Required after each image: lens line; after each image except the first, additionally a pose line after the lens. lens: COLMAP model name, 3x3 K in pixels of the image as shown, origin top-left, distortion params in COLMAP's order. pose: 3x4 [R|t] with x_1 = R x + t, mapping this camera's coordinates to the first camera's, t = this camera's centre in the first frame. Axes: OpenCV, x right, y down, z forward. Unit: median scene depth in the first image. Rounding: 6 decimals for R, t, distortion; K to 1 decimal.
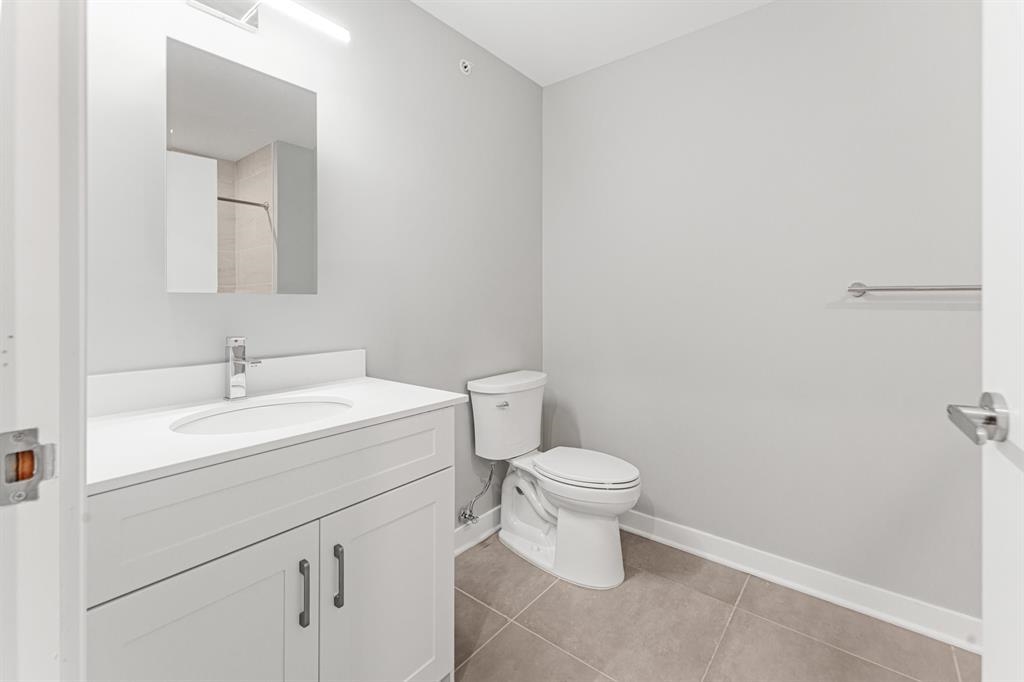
lens RADIAL K [[453.2, 0, 502.4], [0, 453.2, 302.3], [0, 0, 1]] dist [0.011960, -0.002444]
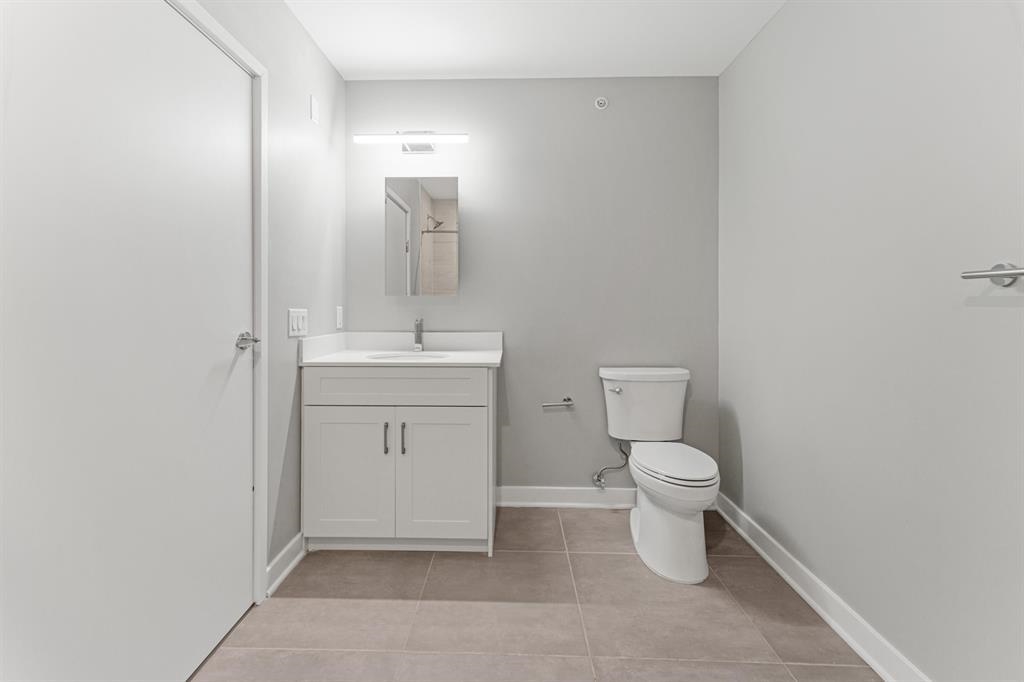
lens RADIAL K [[453.2, 0, 496.5], [0, 453.2, 304.5], [0, 0, 1]] dist [0.011960, -0.002444]
pose [[0.607665, -0.000557, -0.794193, 0.855950], [-0.002727, 0.999992, -0.002788, 0.016377], [0.794189, 0.003860, 0.607659, 0.073763]]
